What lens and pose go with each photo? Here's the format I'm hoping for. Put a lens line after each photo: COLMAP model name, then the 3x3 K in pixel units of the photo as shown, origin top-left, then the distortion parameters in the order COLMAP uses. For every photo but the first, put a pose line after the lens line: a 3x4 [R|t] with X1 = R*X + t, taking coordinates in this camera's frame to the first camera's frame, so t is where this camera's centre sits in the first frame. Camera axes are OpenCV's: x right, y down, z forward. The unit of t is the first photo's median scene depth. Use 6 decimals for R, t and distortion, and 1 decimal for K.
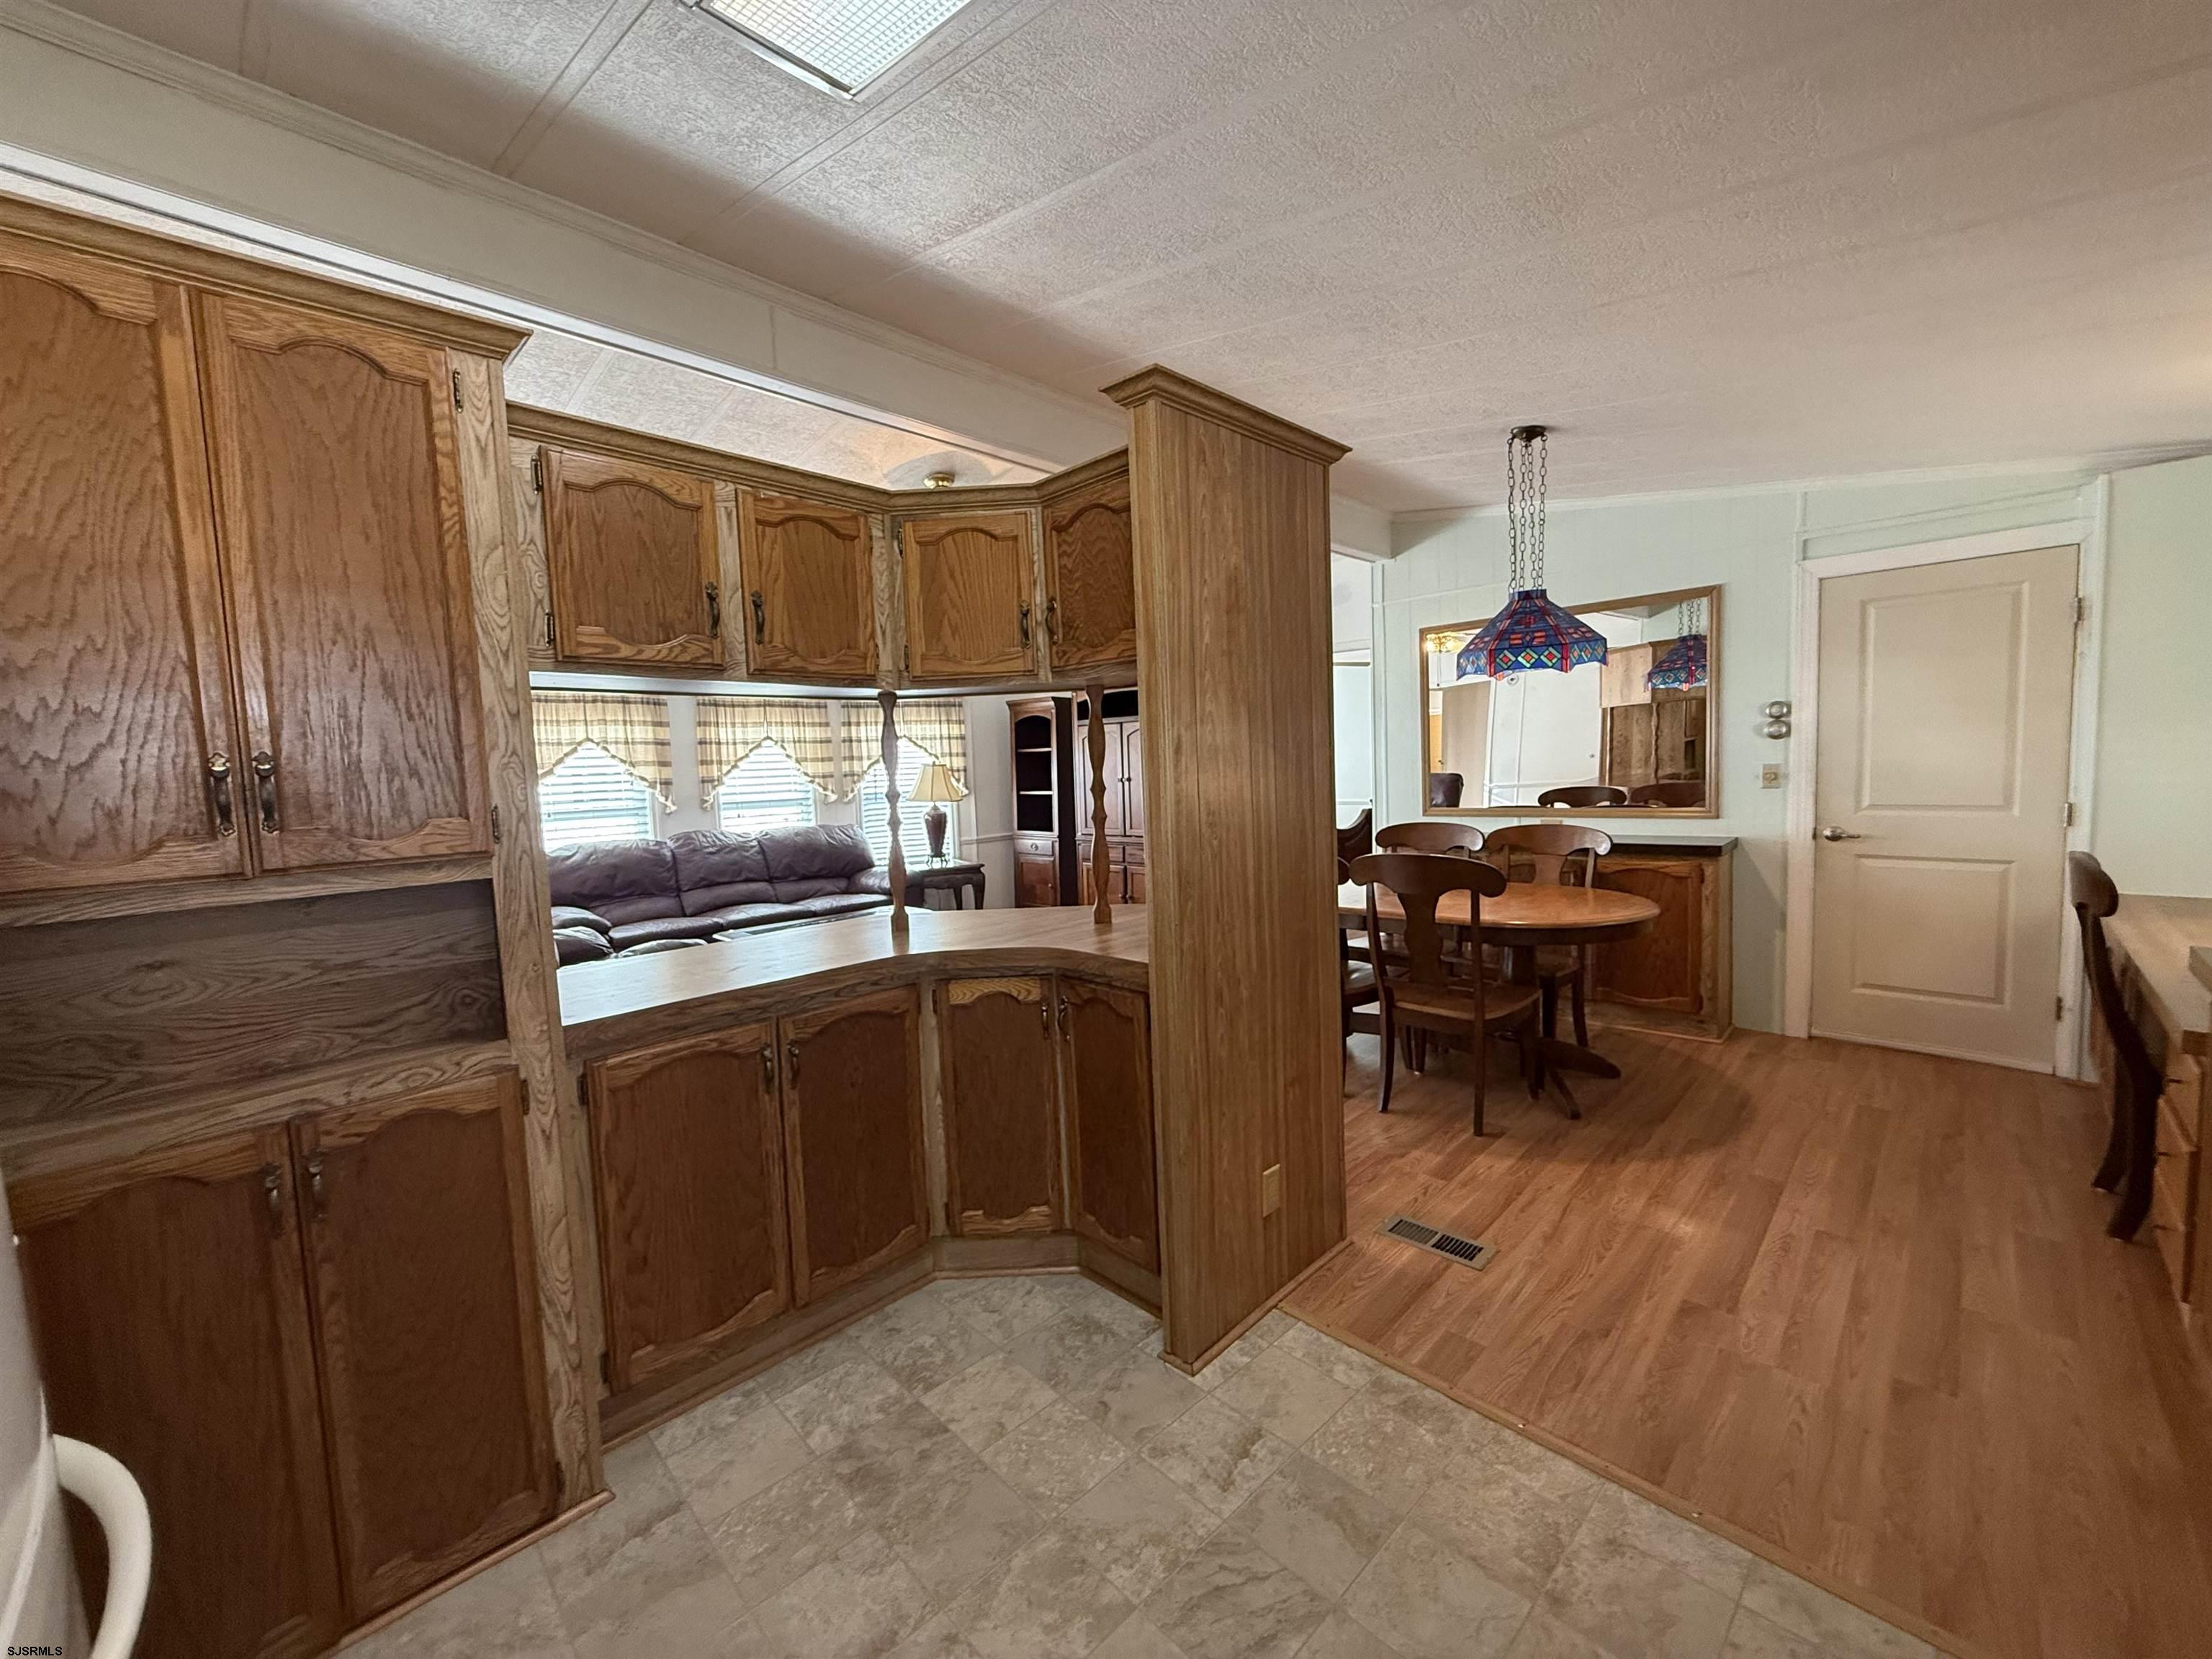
lens RADIAL K [[879.8, 0, 1101.1], [0, 879.8, 831.2], [0, 0, 1]] dist [-0.000418, 0.000027]
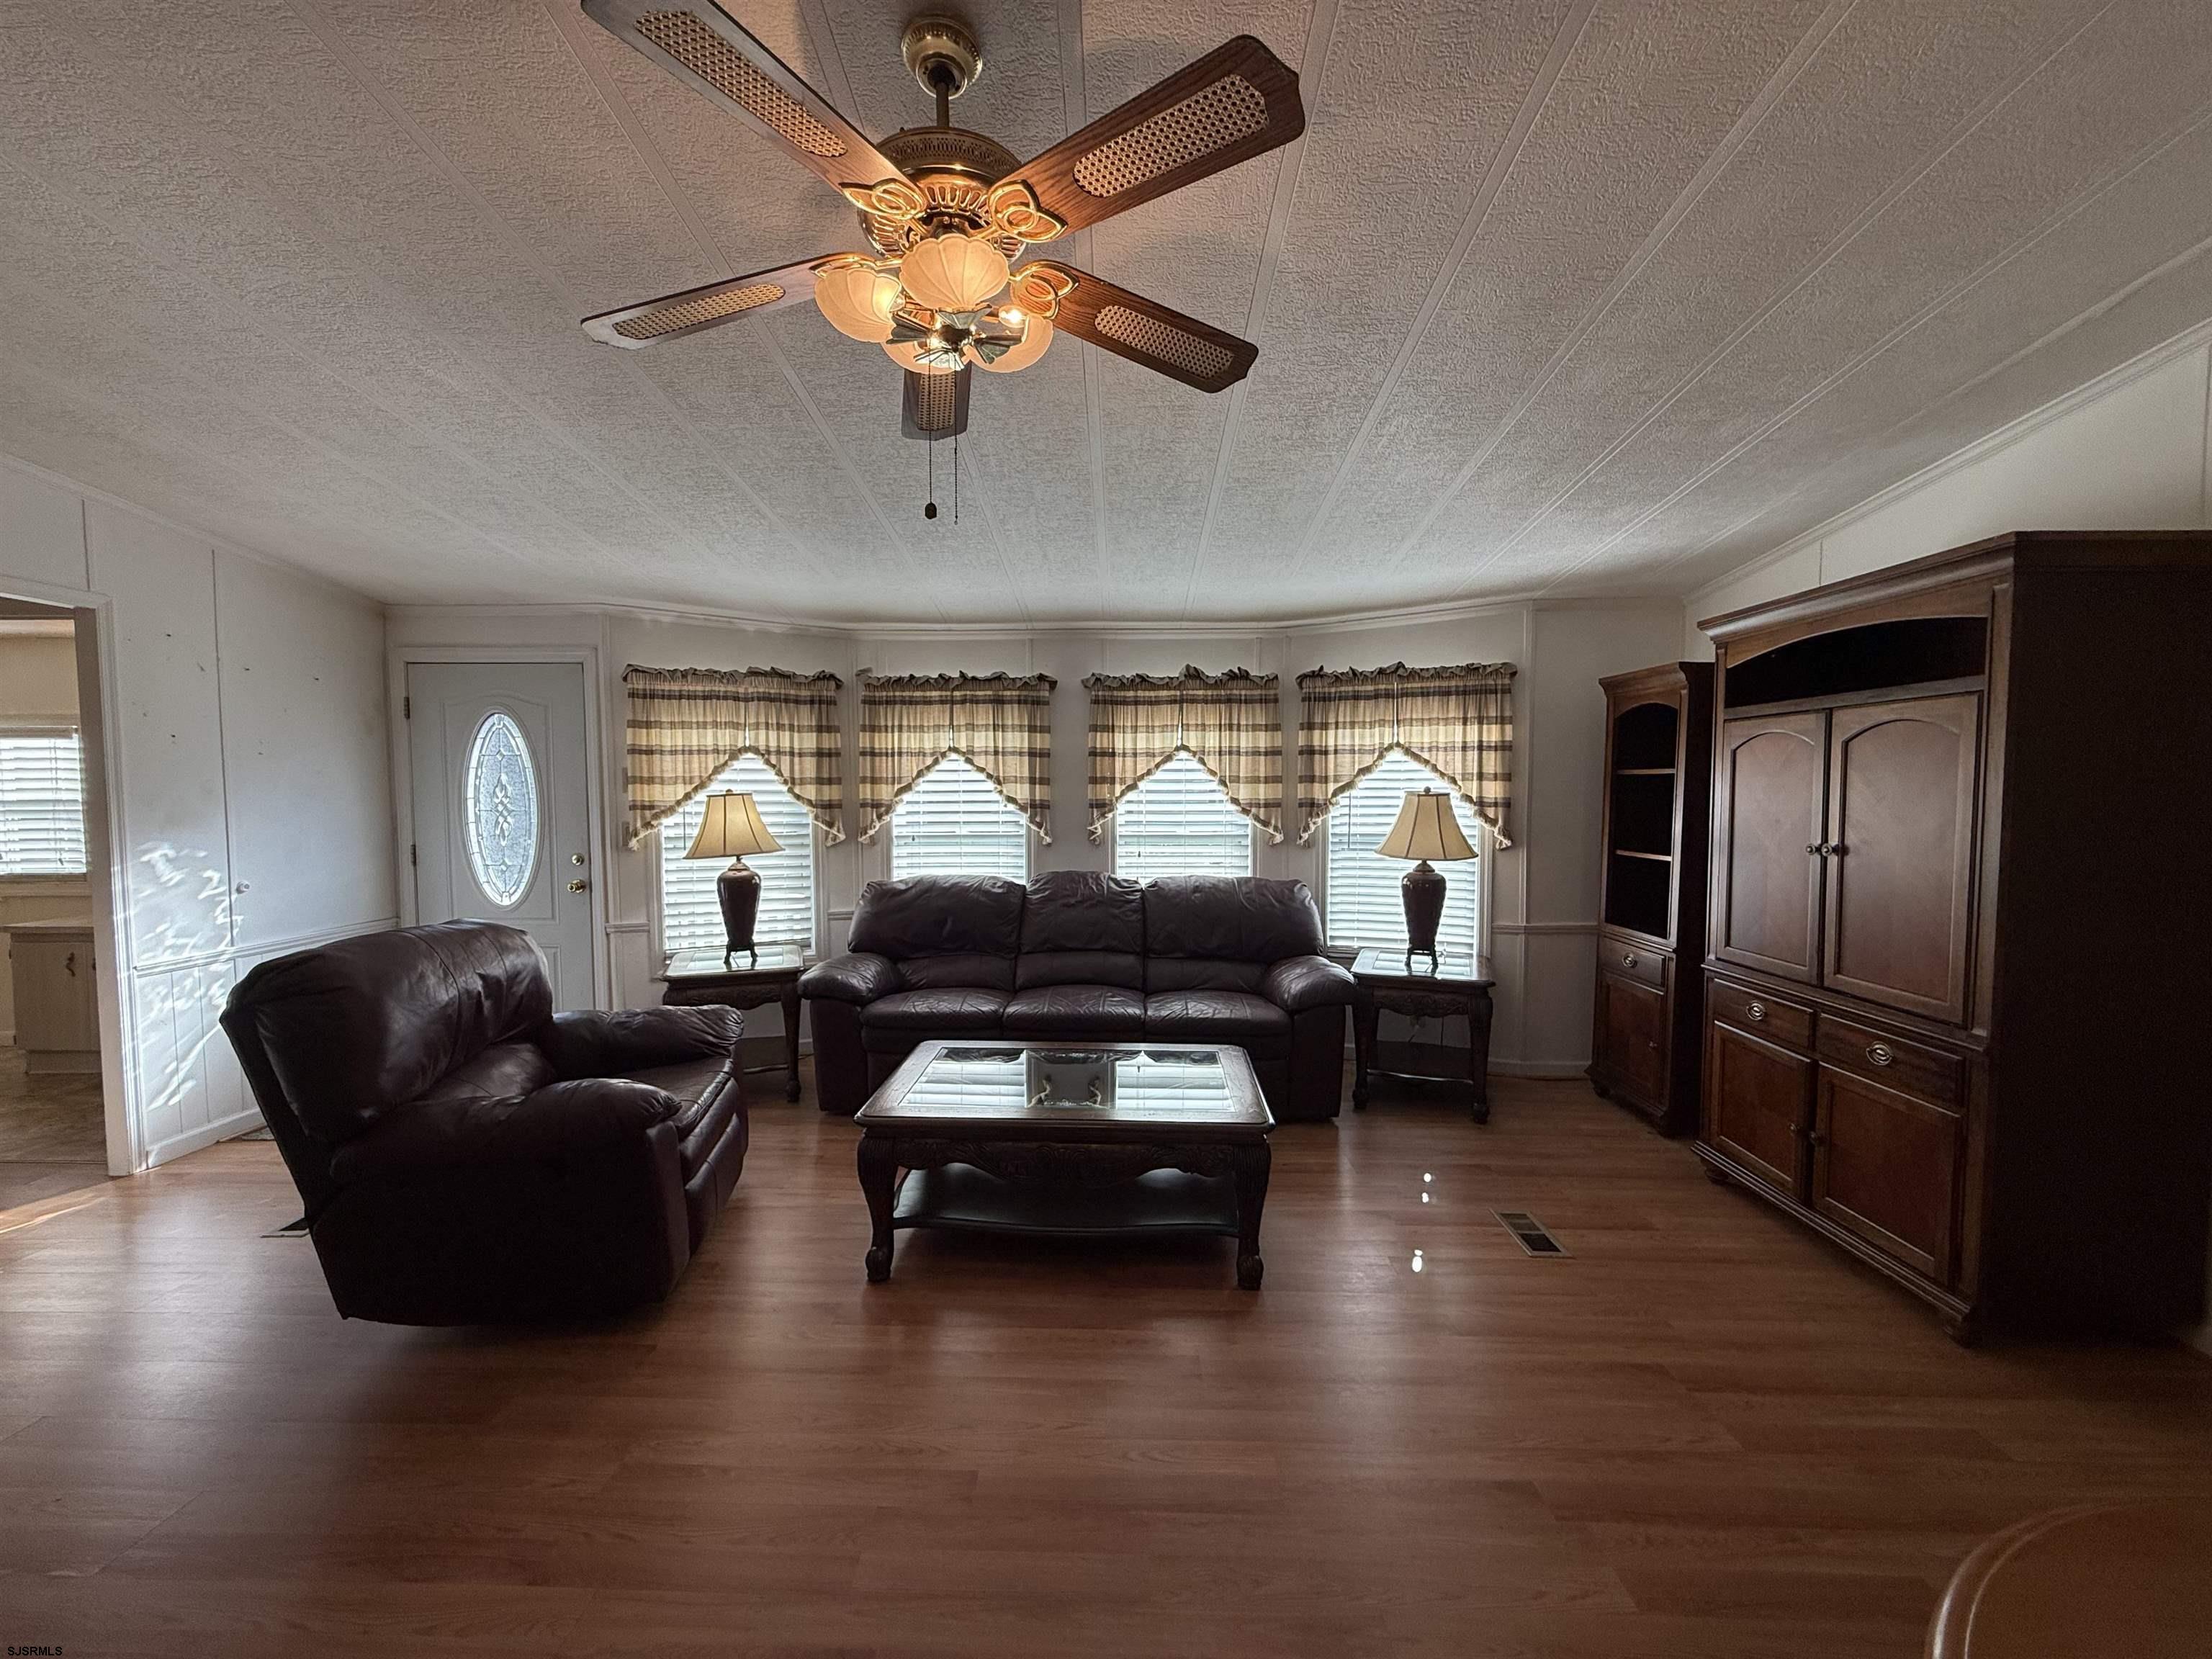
lens RADIAL K [[879.8, 0, 1100.5], [0, 879.8, 829.6], [0, 0, 1]] dist [-0.000418, 0.000027]
pose [[0.681262, 0.067360, -0.728934, 0.175626], [-0.079196, 0.996695, 0.018087, -0.091386], [0.727743, 0.045407, 0.684345, 0.900456]]
